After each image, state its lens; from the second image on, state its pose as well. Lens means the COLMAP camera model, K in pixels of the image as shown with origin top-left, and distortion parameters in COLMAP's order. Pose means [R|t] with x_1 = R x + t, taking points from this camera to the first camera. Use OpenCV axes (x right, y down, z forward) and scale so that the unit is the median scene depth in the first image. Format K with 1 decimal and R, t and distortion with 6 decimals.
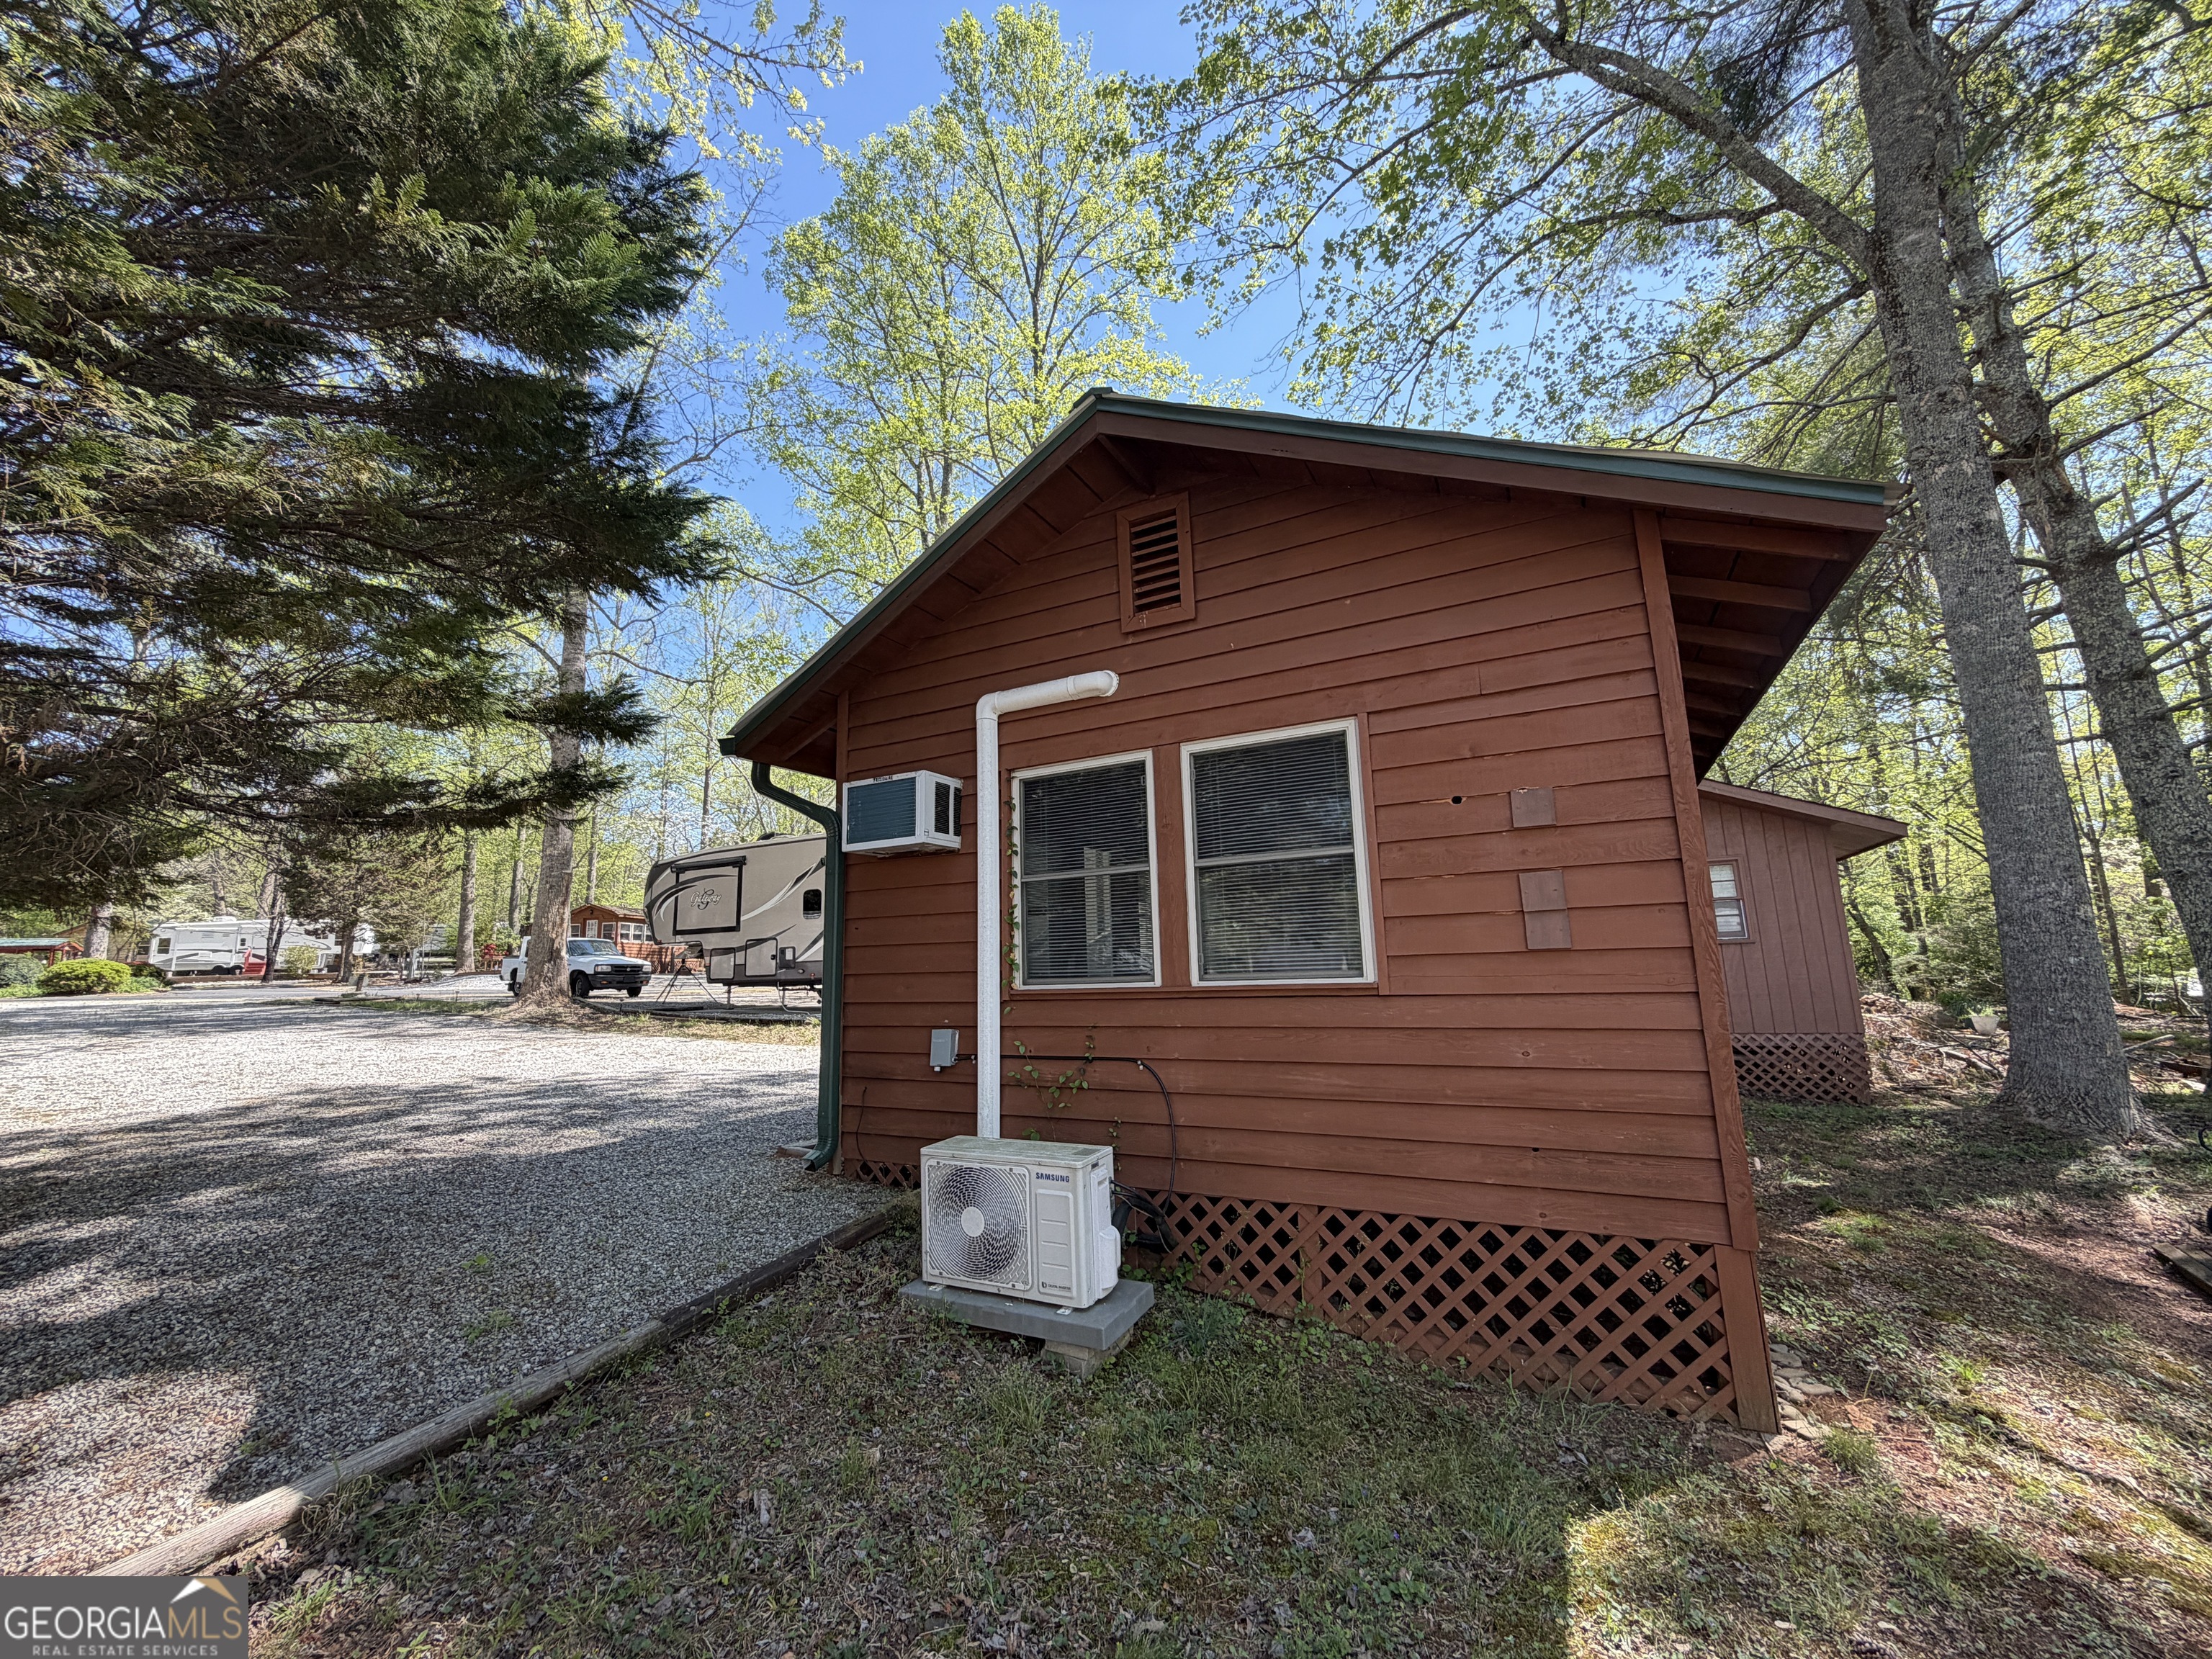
lens RADIAL K [[881.4, 0, 1091.6], [0, 881.4, 831.5], [0, 0, 1]] dist [-0.000427, 0.000418]
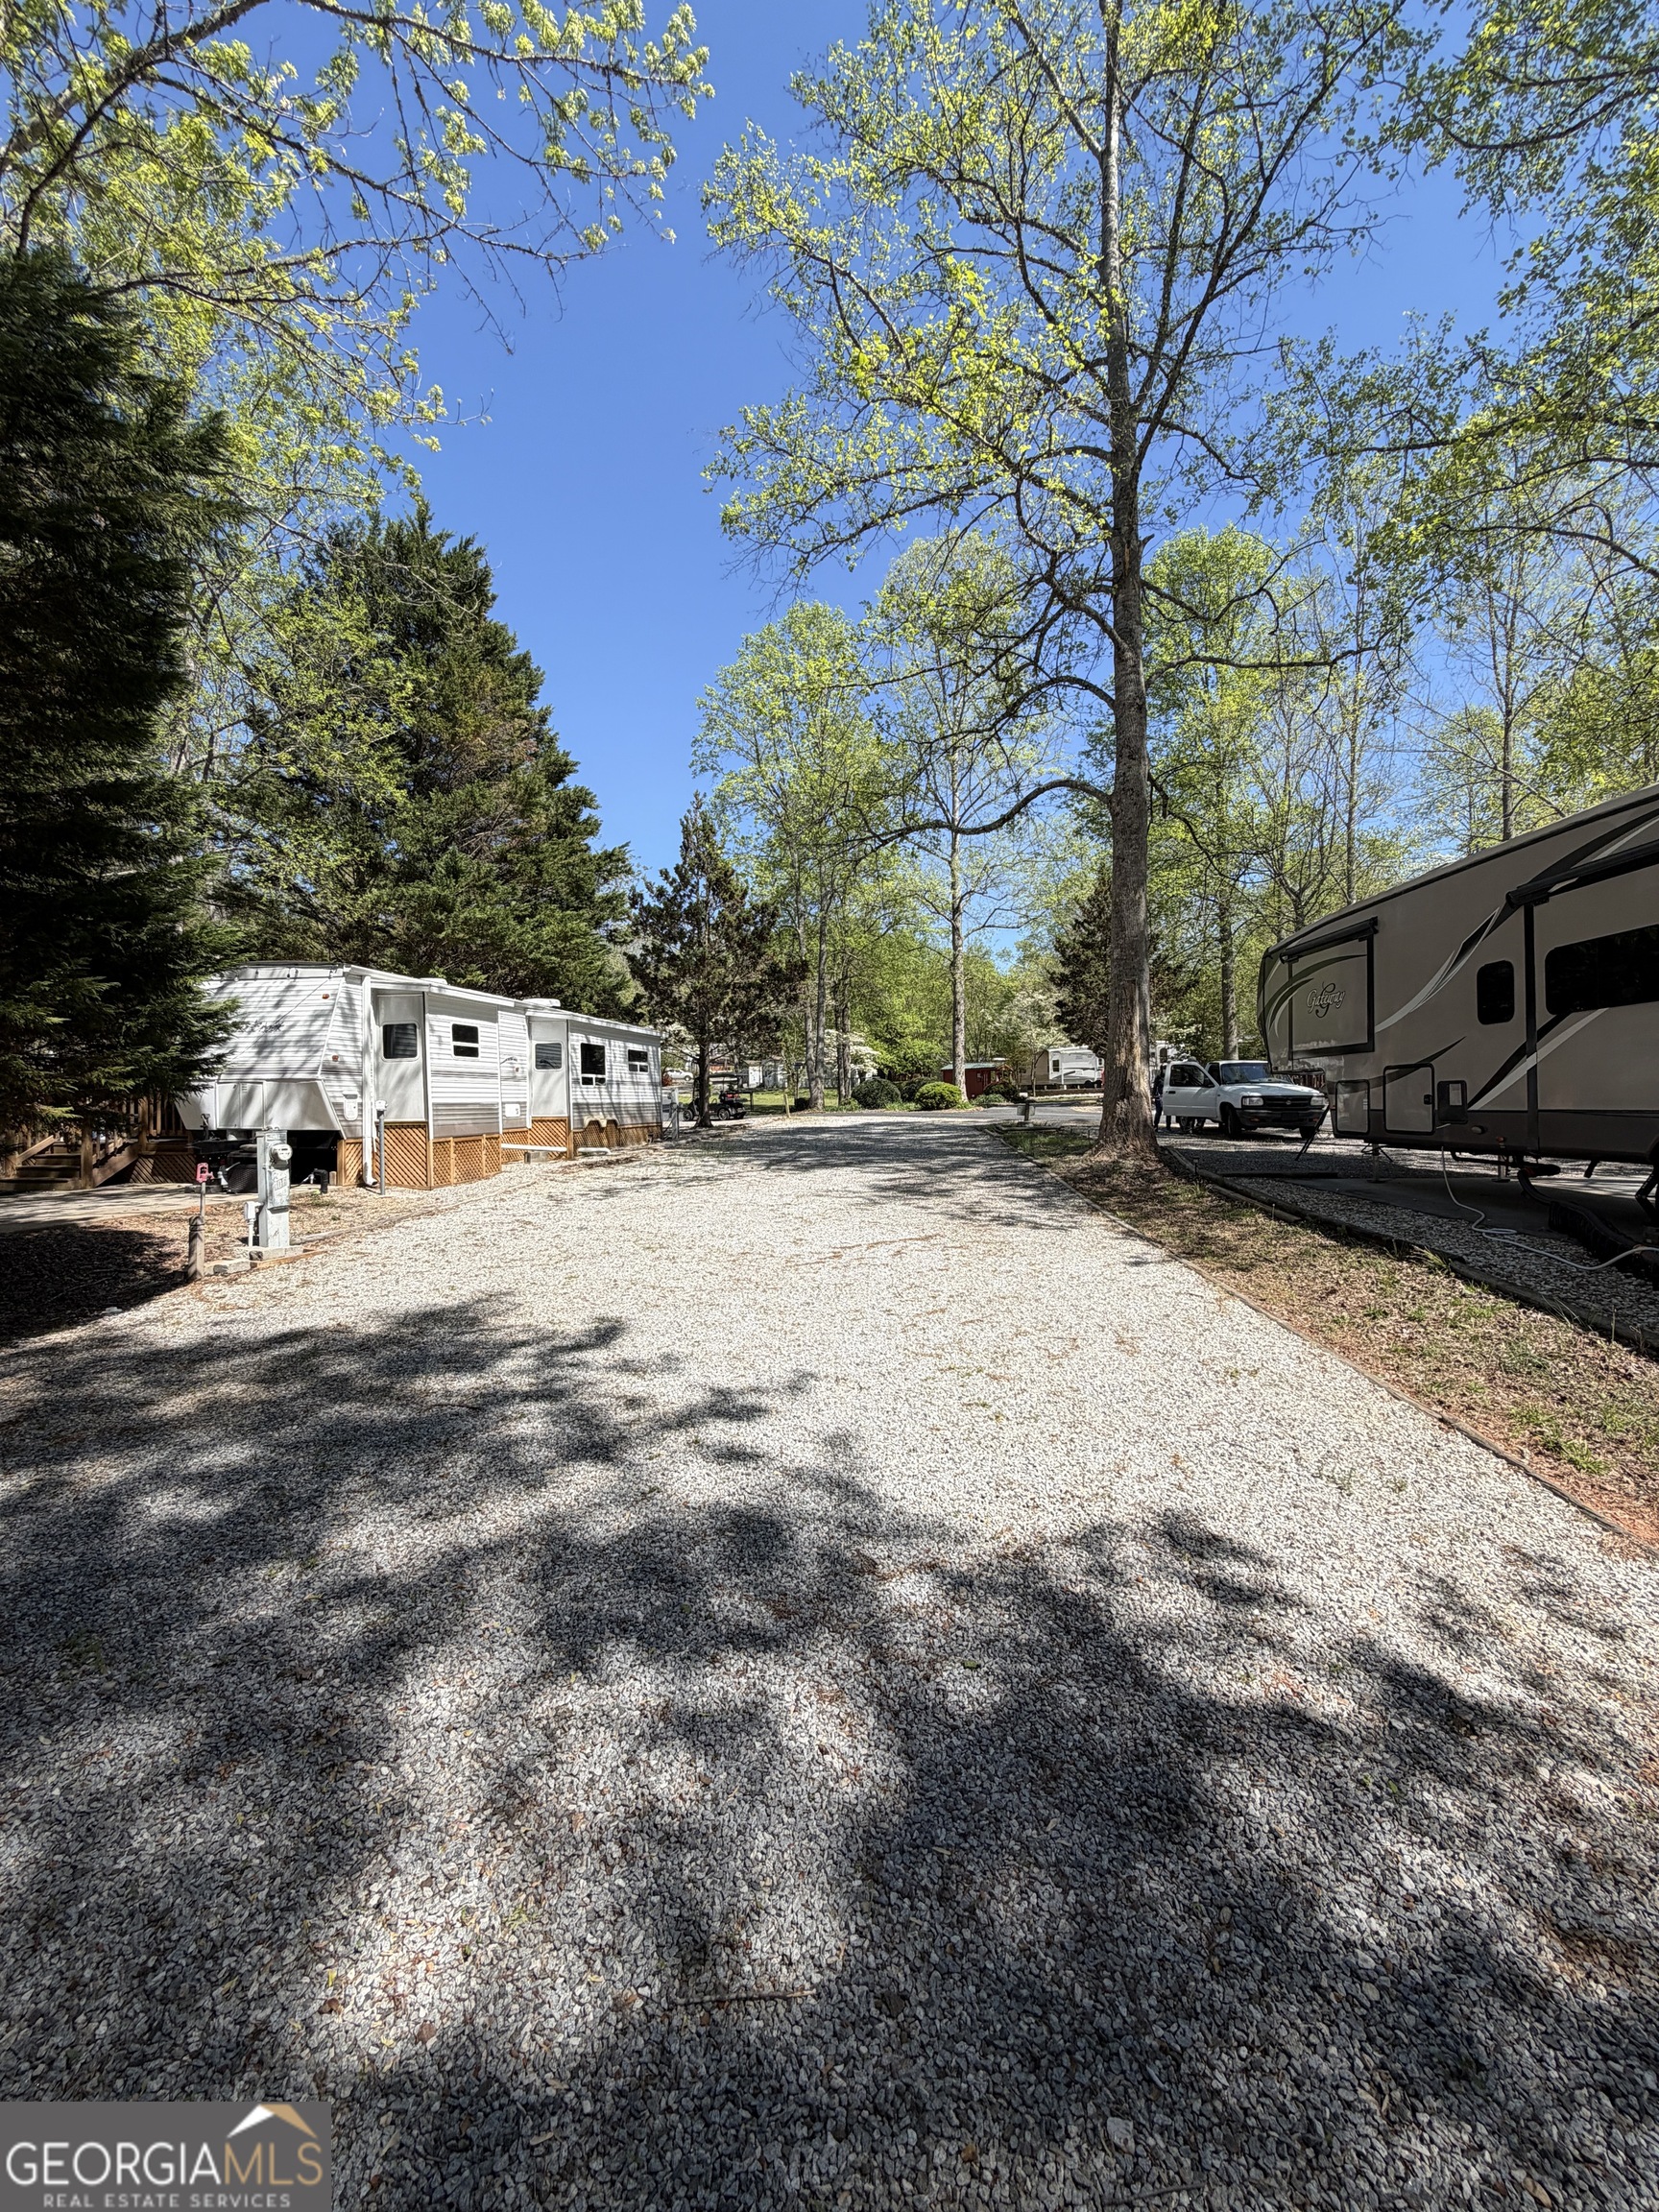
lens RADIAL K [[881.4, 0, 824.8], [0, 881.4, 1105.1], [0, 0, 1]] dist [-0.000427, 0.000418]
pose [[0.404368, 0.026509, -0.914212, -0.064723], [0.147388, 0.984626, 0.093743, 0.117236], [0.902642, -0.172650, 0.394245, 1.265424]]
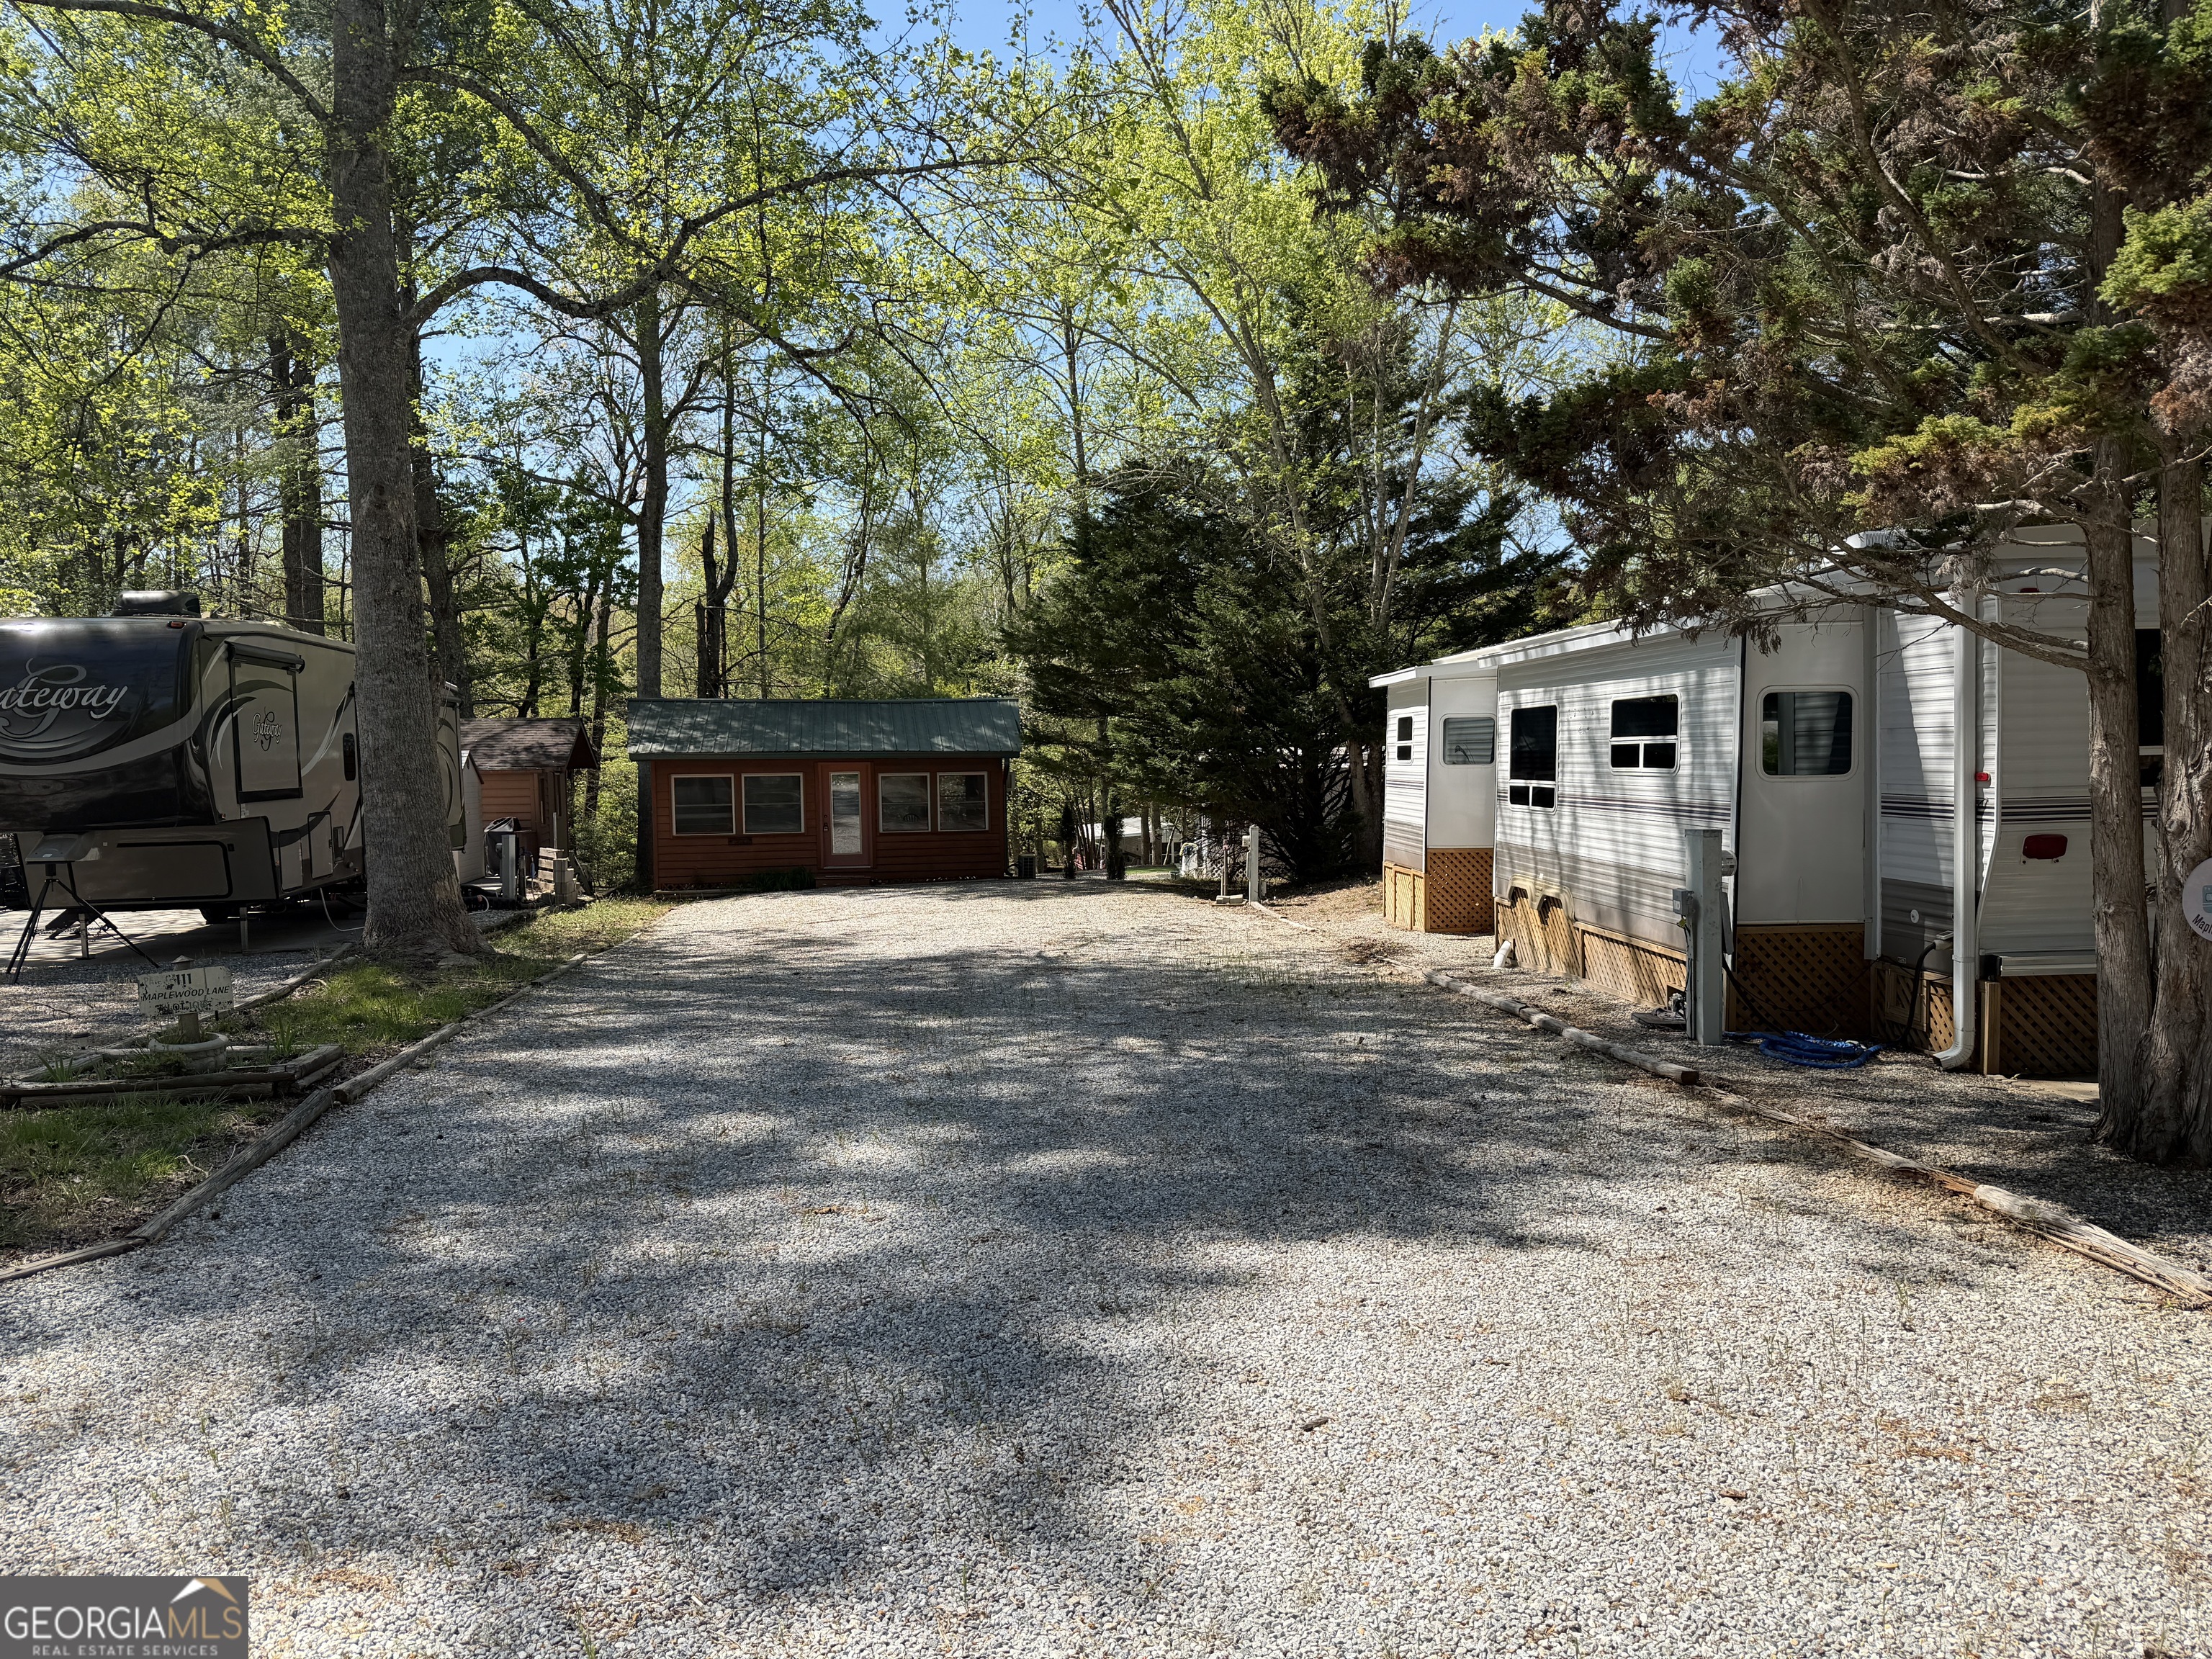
lens RADIAL K [[1545.9, 0, 1097.8], [0, 1545.9, 834.7], [0, 0, 1]] dist [0.053625, -0.049435]
pose [[-0.600896, -0.002759, 0.799322, -4.005603], [-0.097389, 0.992797, -0.069786, 0.430394], [-0.793372, -0.119779, -0.596837, 3.291386]]
